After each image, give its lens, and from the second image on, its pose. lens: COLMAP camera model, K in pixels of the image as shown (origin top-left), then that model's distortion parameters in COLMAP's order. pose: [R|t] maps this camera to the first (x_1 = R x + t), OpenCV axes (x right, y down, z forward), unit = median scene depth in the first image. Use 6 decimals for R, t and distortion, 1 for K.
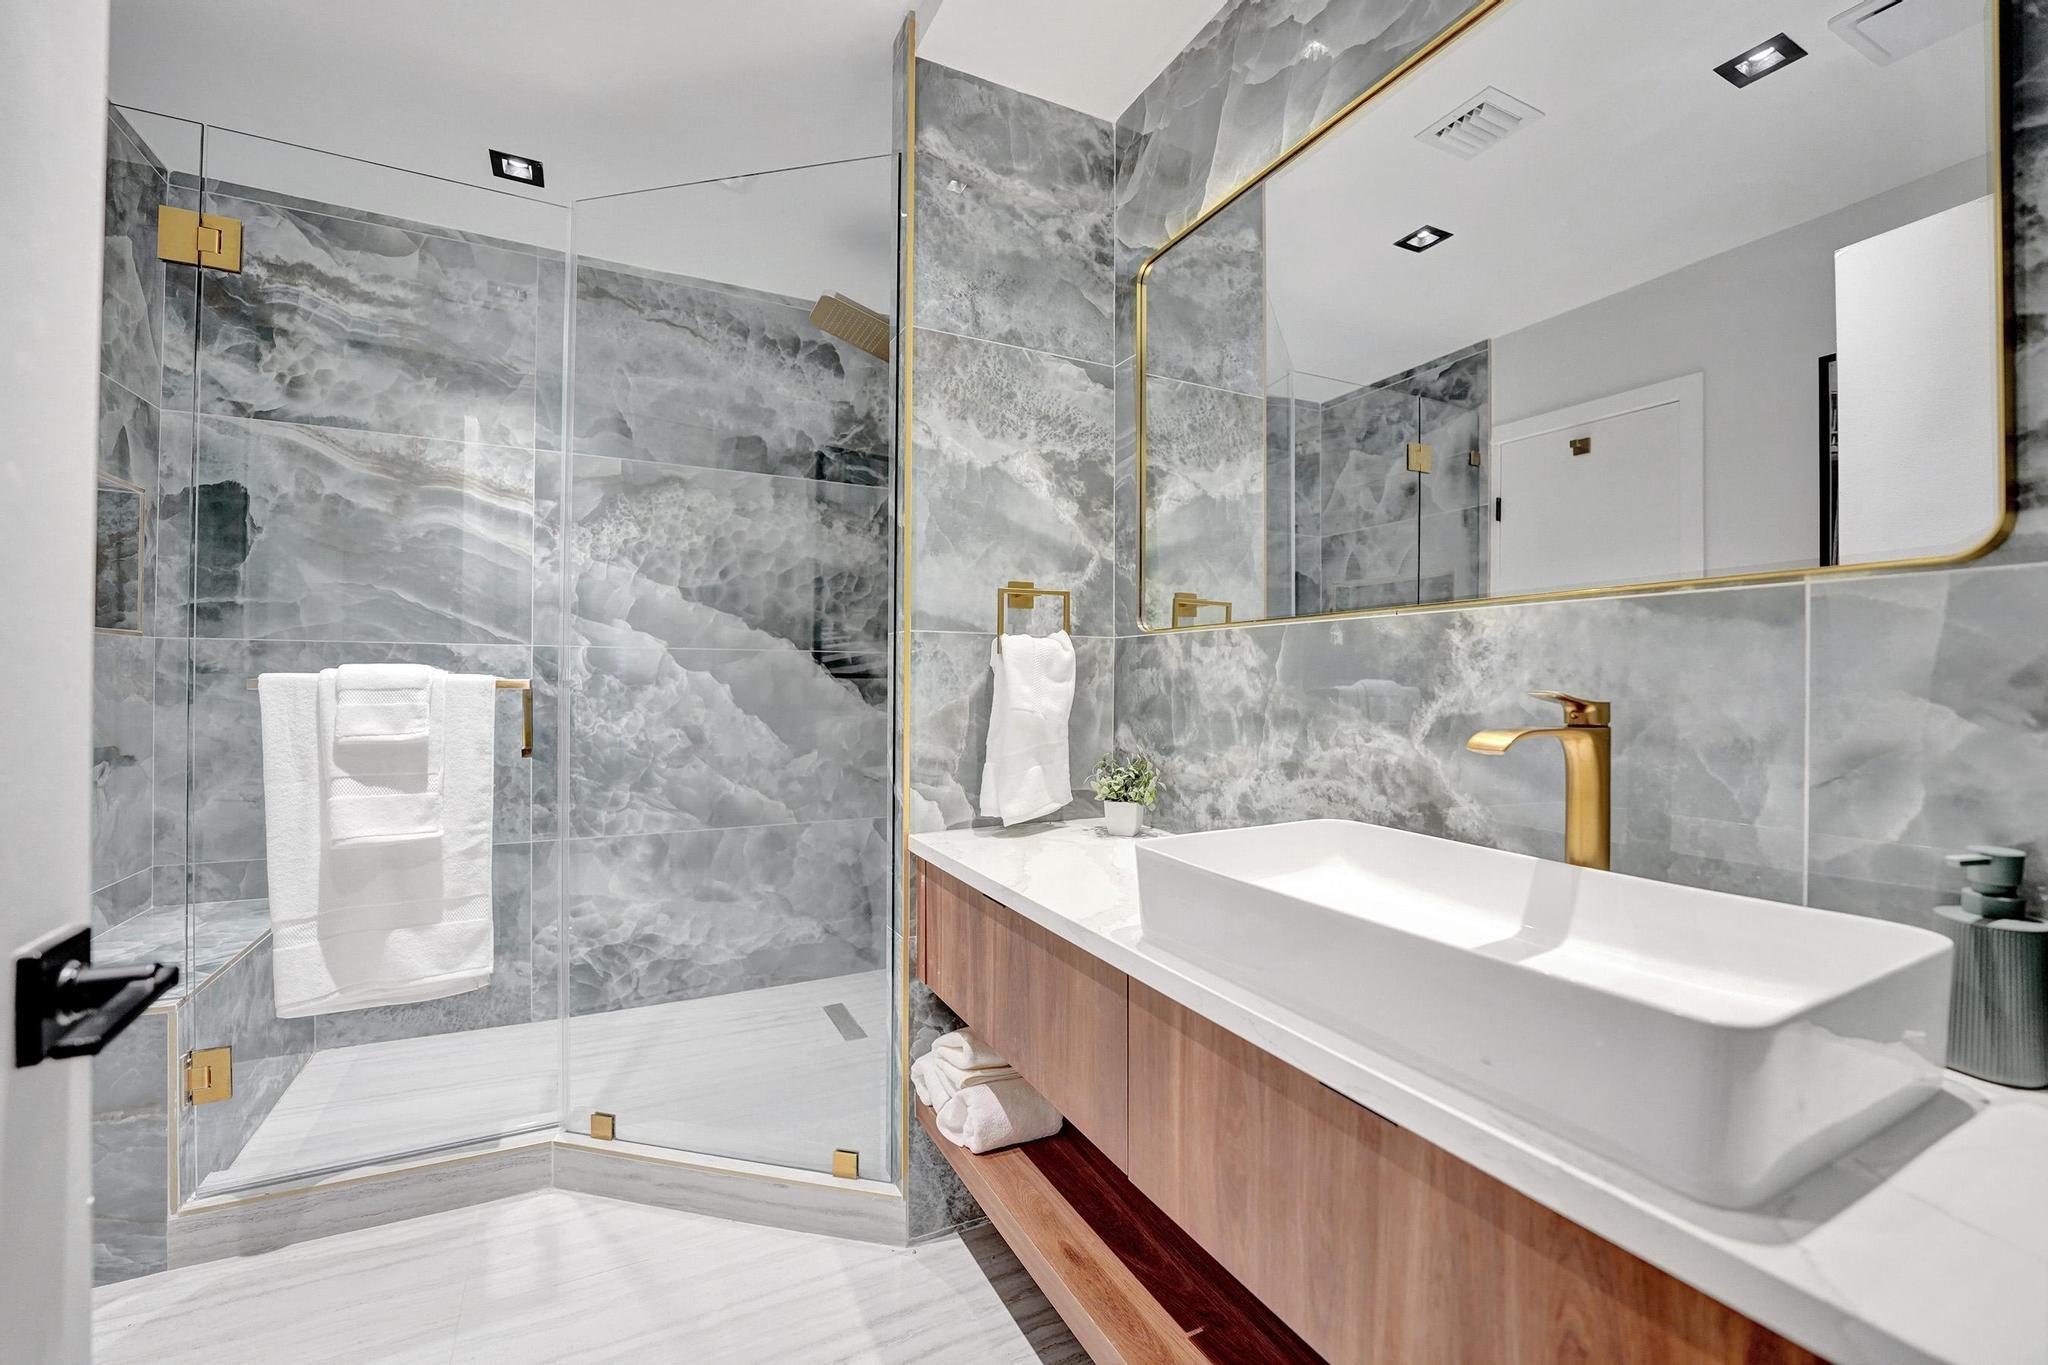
lens RADIAL K [[840.4, 0, 1017.0], [0, 840.4, 679.2], [0, 0, 1]] dist [-0.019022, 0.000469]
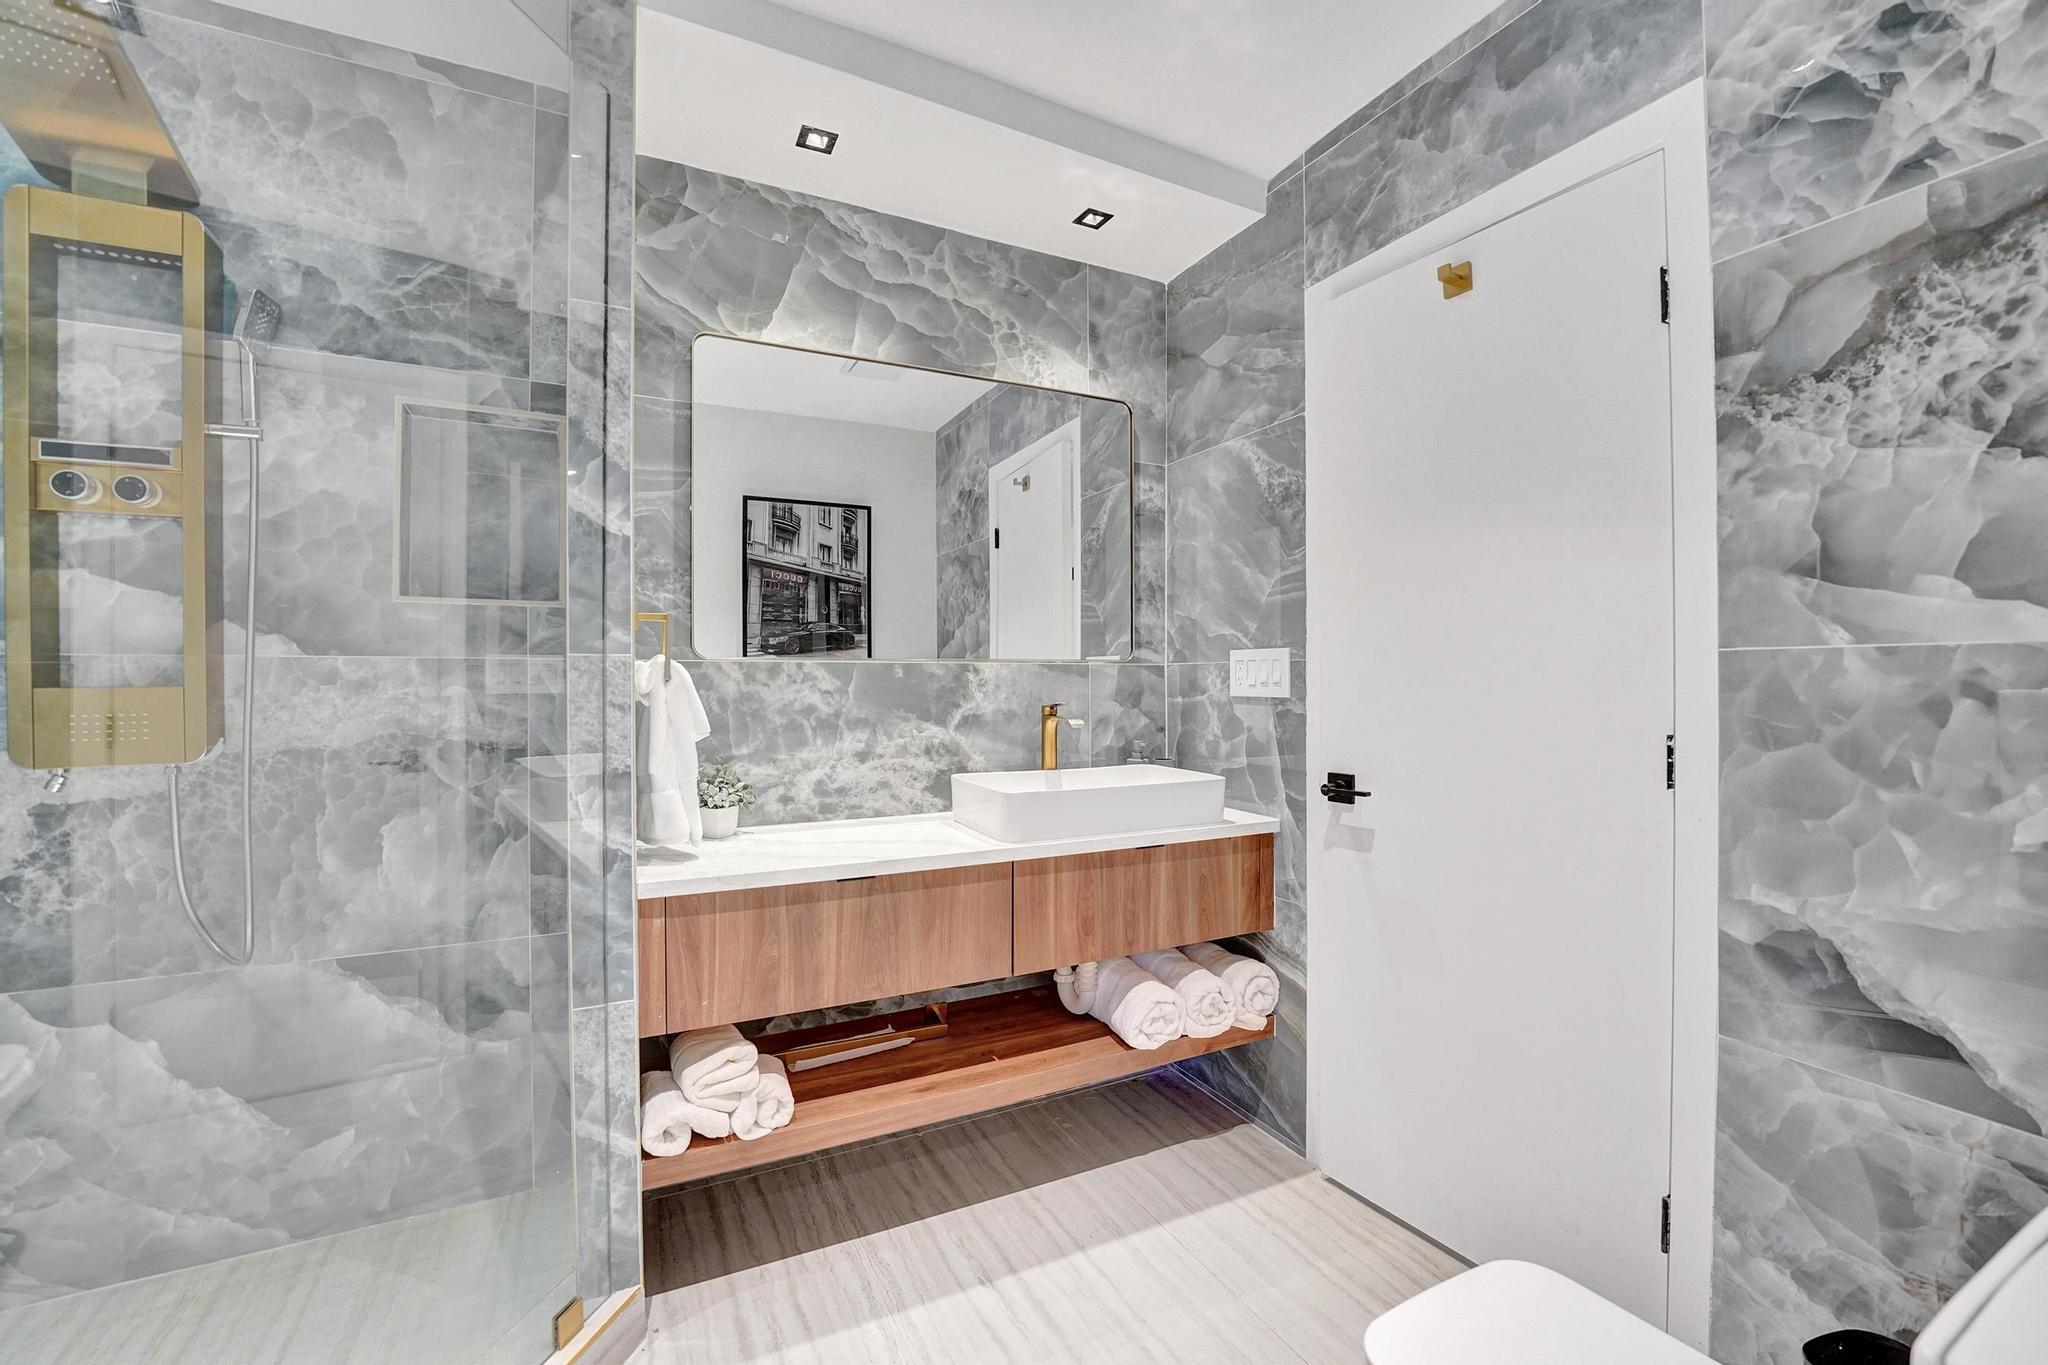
lens RADIAL K [[840.4, 0, 1017.0], [0, 840.4, 679.2], [0, 0, 1]] dist [-0.019022, 0.000469]
pose [[-0.005712, 0.000656, 0.999983, -1.271392], [0.001349, 0.999999, -0.000648, -0.034879], [-0.999983, 0.001345, -0.005713, 0.752000]]
